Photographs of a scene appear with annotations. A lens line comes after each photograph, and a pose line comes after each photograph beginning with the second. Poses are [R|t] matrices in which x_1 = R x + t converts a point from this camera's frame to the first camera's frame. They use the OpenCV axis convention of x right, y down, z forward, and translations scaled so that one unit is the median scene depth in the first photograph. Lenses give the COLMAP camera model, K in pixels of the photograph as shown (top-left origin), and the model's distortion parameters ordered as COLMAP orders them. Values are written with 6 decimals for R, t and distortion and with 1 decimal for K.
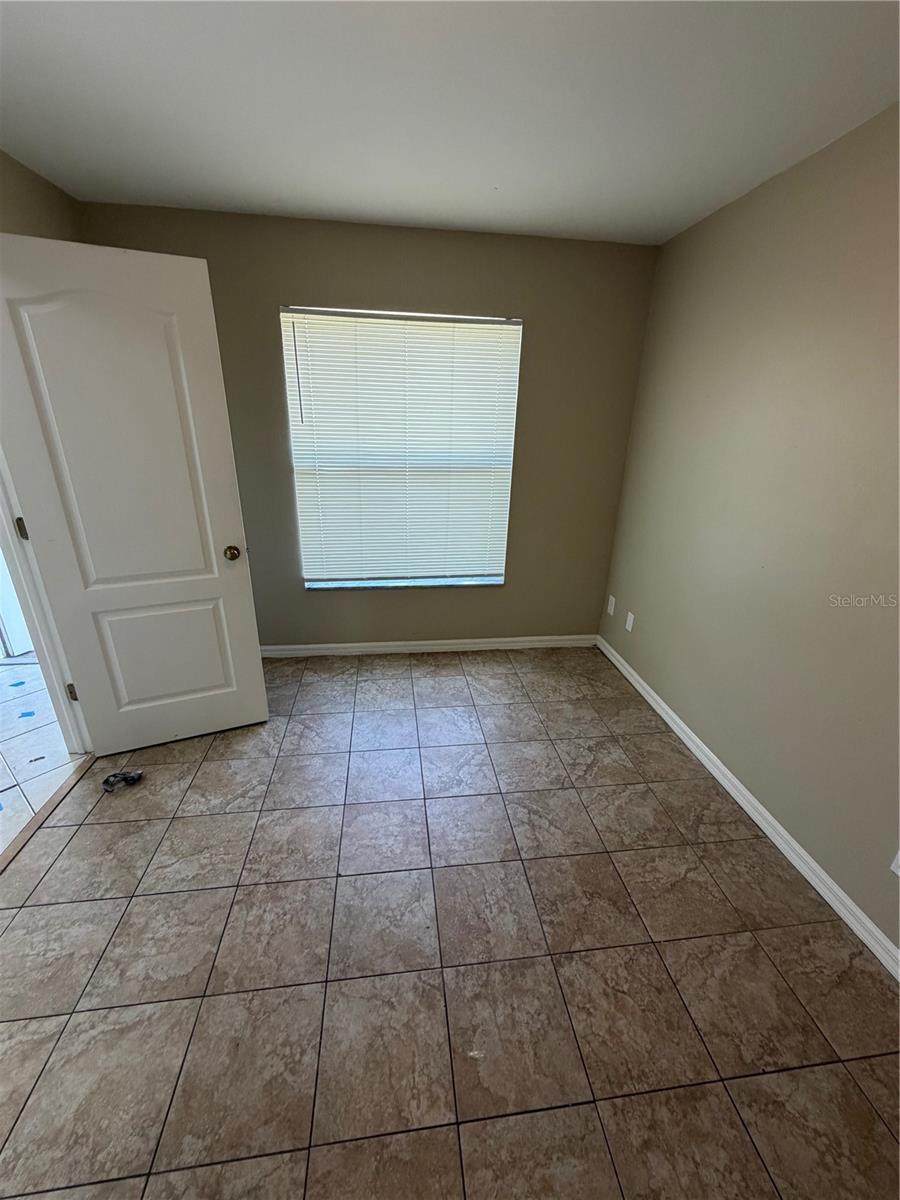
lens RADIAL K [[478.9, 0, 450.5], [0, 478.9, 596.7], [0, 0, 1]] dist [-0.001775, 0.000672]
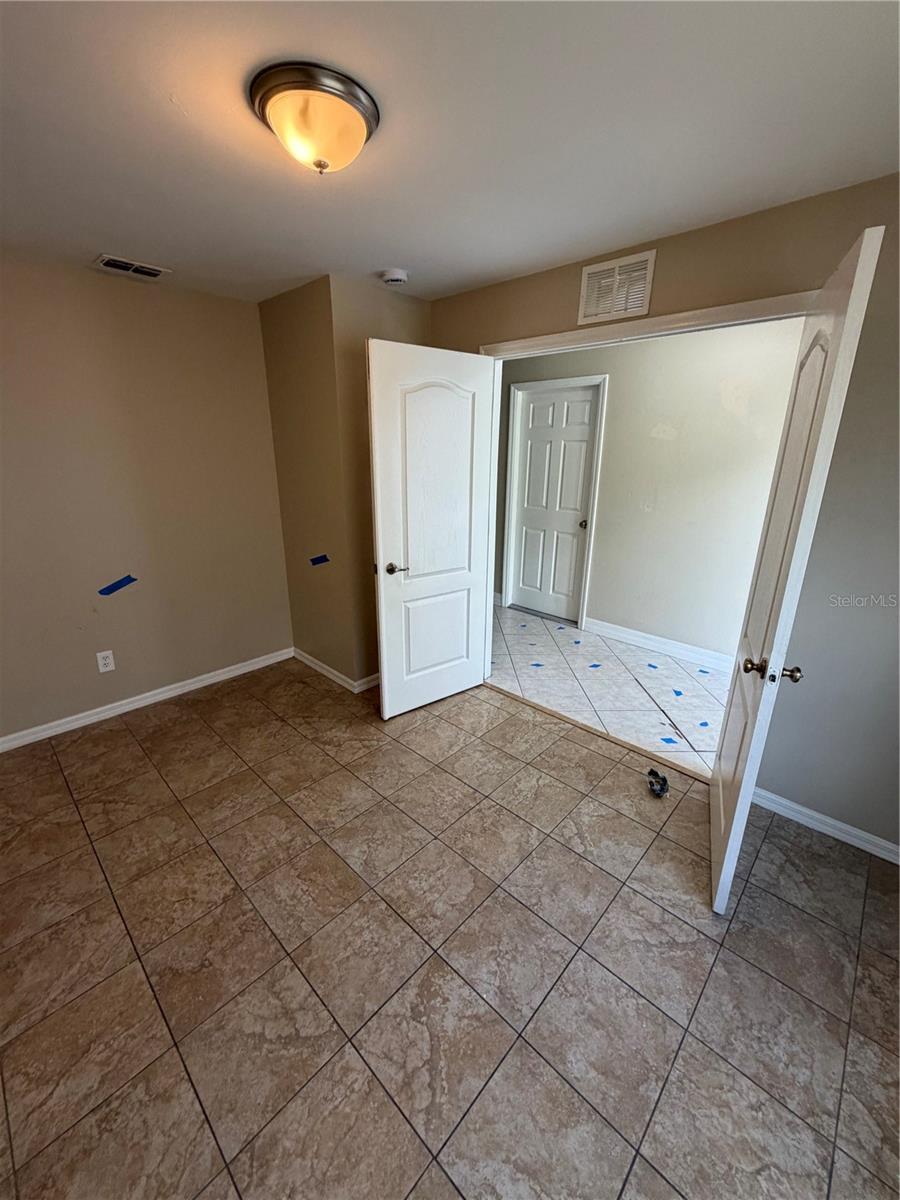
lens RADIAL K [[478.9, 0, 451.2], [0, 478.9, 597.6], [0, 0, 1]] dist [-0.001775, 0.000672]
pose [[-0.773784, 0.162286, -0.612308, 0.348681], [-0.253606, 0.806410, 0.534216, -0.516362], [0.580467, 0.568653, -0.582830, 1.317903]]
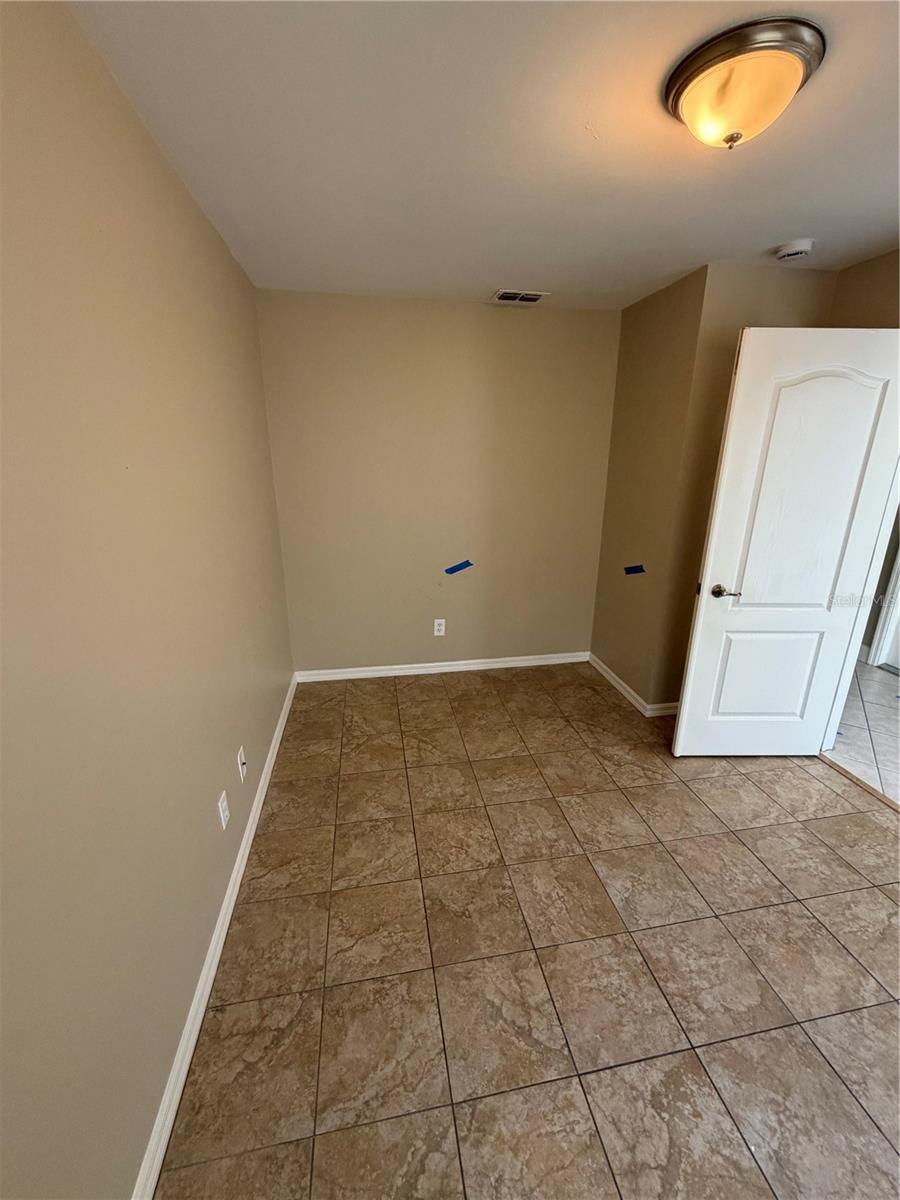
lens RADIAL K [[478.9, 0, 450.1], [0, 478.9, 597.5], [0, 0, 1]] dist [-0.001775, 0.000672]
pose [[-0.998368, -0.013217, -0.055560, 0.364063], [-0.044781, 0.784933, 0.617960, -0.501627], [0.035443, 0.619439, -0.784244, 1.293017]]
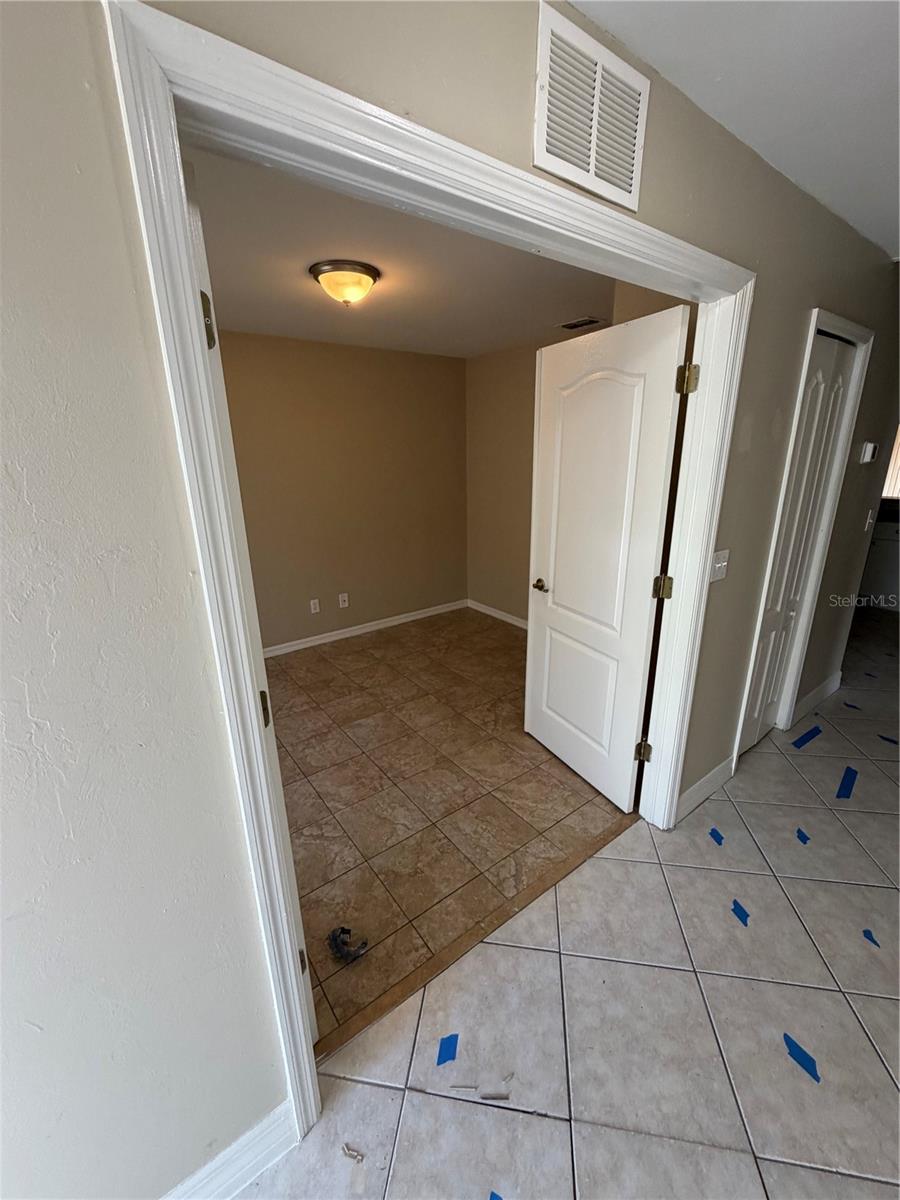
lens RADIAL K [[478.9, 0, 450.2], [0, 478.9, 598.1], [0, 0, 1]] dist [-0.001775, 0.000672]
pose [[-0.490112, -0.272418, 0.827997, -1.477119], [0.321656, 0.826343, 0.462271, -0.454148], [-0.810140, 0.492895, -0.317376, 0.976761]]
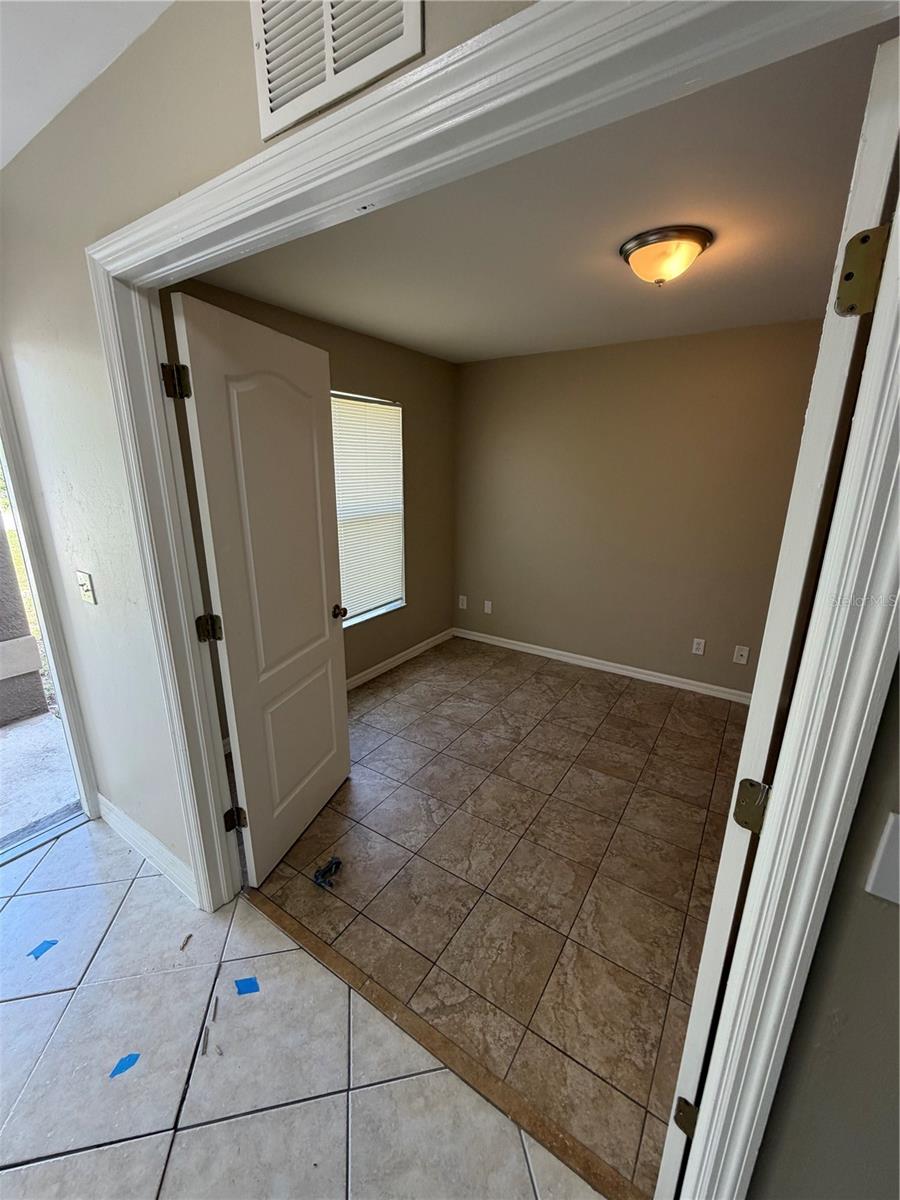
lens RADIAL K [[478.9, 0, 450.8], [0, 478.9, 597.1], [0, 0, 1]] dist [-0.001775, 0.000672]
pose [[0.653501, -0.221783, 0.723705, -1.269116], [0.281047, 0.958857, 0.040063, -0.113489], [-0.702815, 0.177214, 0.688946, 0.120774]]
